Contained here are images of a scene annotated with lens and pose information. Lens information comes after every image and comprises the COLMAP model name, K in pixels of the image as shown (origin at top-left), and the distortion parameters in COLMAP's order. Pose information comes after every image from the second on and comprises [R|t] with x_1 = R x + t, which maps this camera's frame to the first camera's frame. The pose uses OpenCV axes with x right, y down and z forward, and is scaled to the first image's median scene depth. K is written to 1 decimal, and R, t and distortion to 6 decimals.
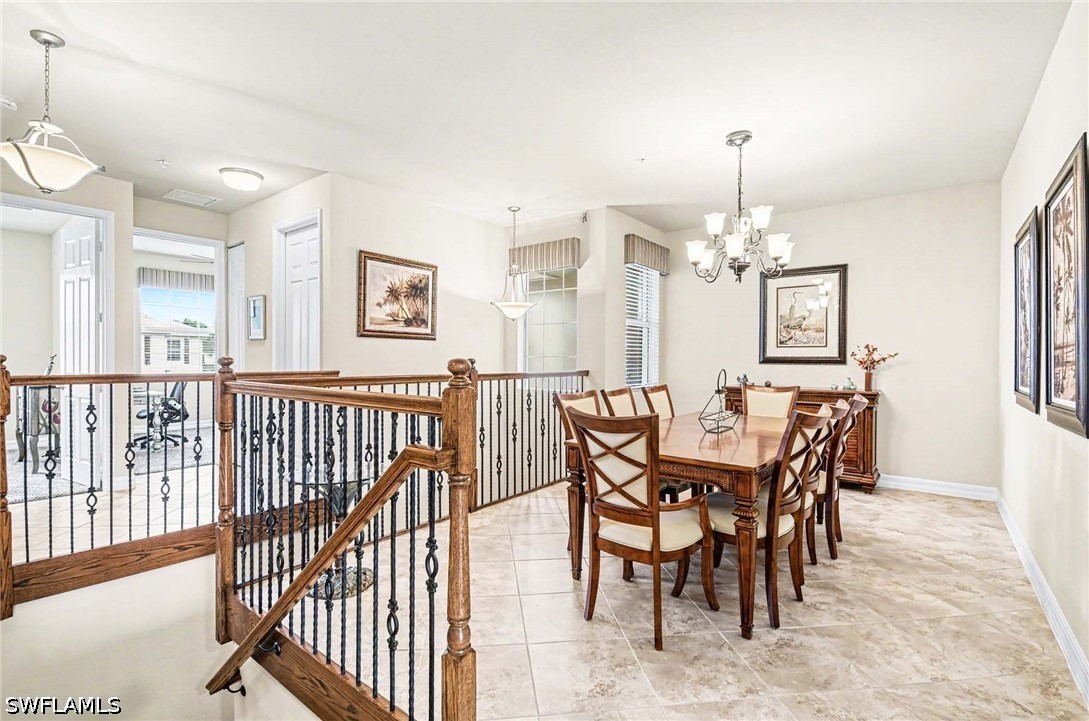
lens RADIAL K [[513.6, 0, 542.9], [0, 513.6, 354.5], [0, 0, 1]] dist [-0.017330, -0.000485]
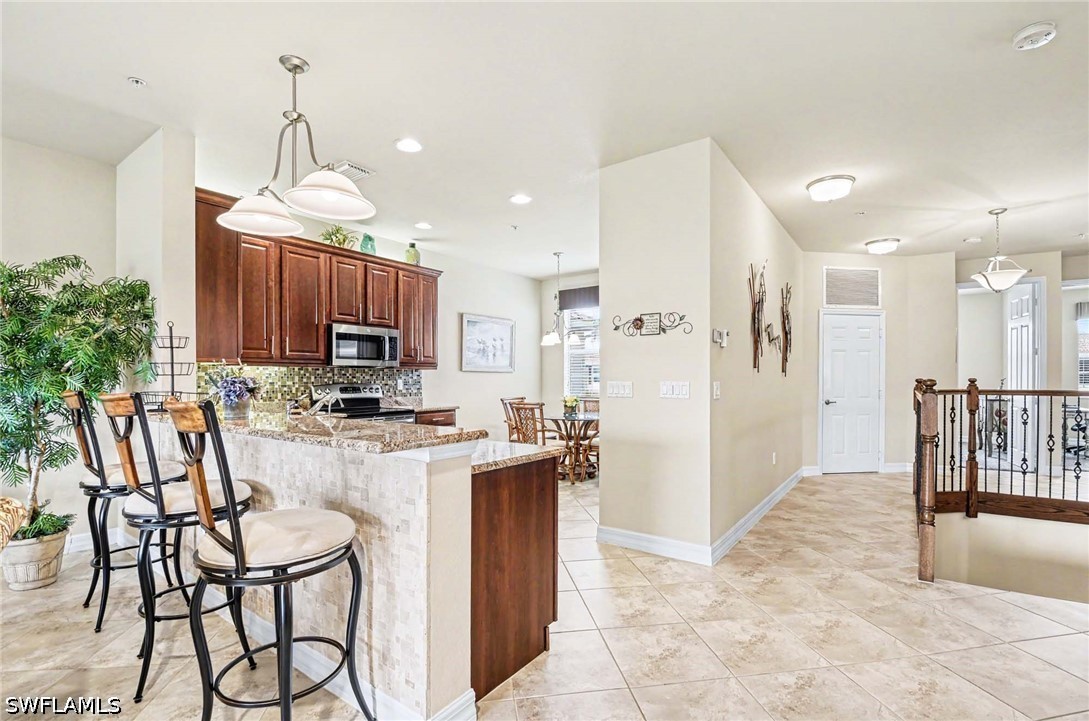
lens RADIAL K [[478.1, 0, 543.7], [0, 478.1, 386.3], [0, 0, 1]] dist [-0.016261, -0.000451]
pose [[0.026735, 0.013923, -0.999546, 0.407140], [0.003611, 0.999895, 0.014024, 0.000573], [0.999636, -0.003985, 0.026682, -0.416767]]
